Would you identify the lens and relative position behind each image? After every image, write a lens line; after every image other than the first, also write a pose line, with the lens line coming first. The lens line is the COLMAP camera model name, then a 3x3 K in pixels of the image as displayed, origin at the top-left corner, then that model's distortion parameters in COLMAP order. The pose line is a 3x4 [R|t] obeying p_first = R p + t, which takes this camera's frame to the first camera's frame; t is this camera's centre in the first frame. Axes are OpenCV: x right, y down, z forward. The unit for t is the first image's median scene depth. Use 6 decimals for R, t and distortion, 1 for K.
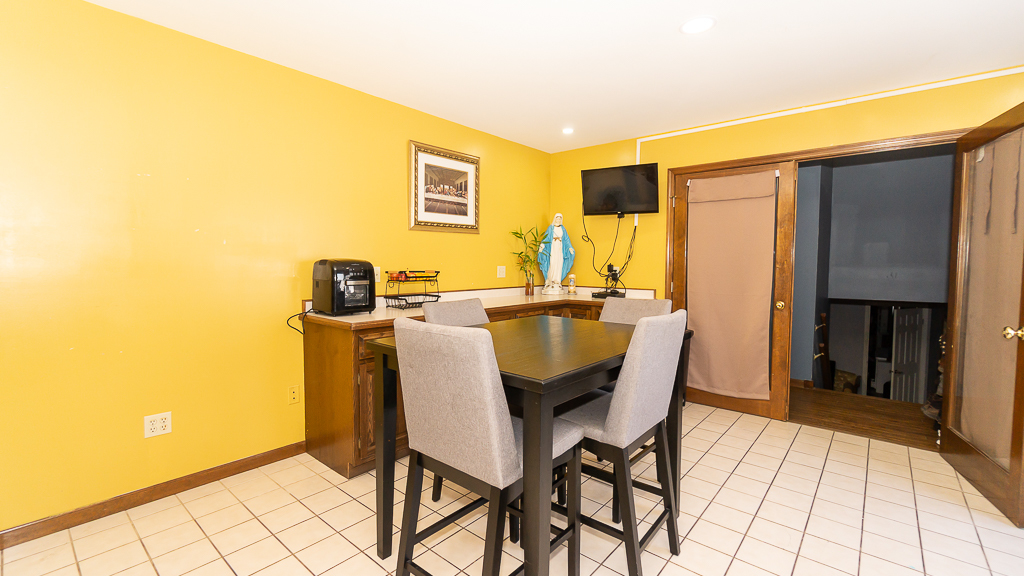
lens RADIAL K [[437.7, 0, 512.1], [0, 437.7, 286.5], [0, 0, 1]] dist [-0.003655, -0.000251]
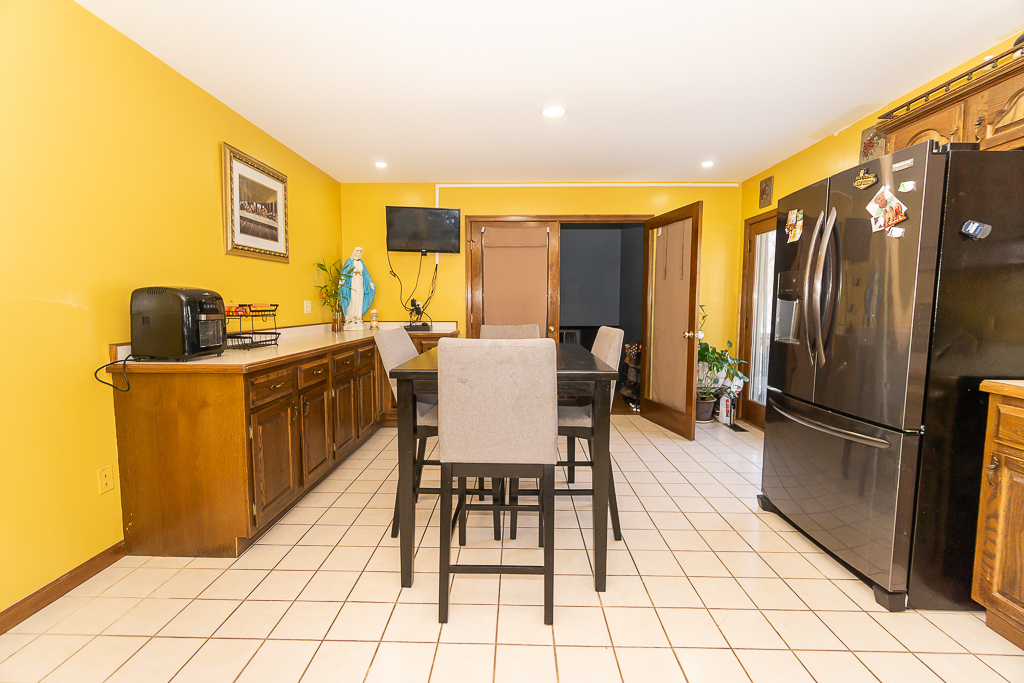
lens RADIAL K [[441.0, 0, 510.5], [0, 441.0, 338.5], [0, 0, 1]] dist [-0.004771, -0.000838]
pose [[0.772703, -0.053394, 0.632518, -0.323130], [0.037684, 0.998557, 0.038257, 0.014508], [-0.633648, -0.005726, 0.773600, 0.032027]]
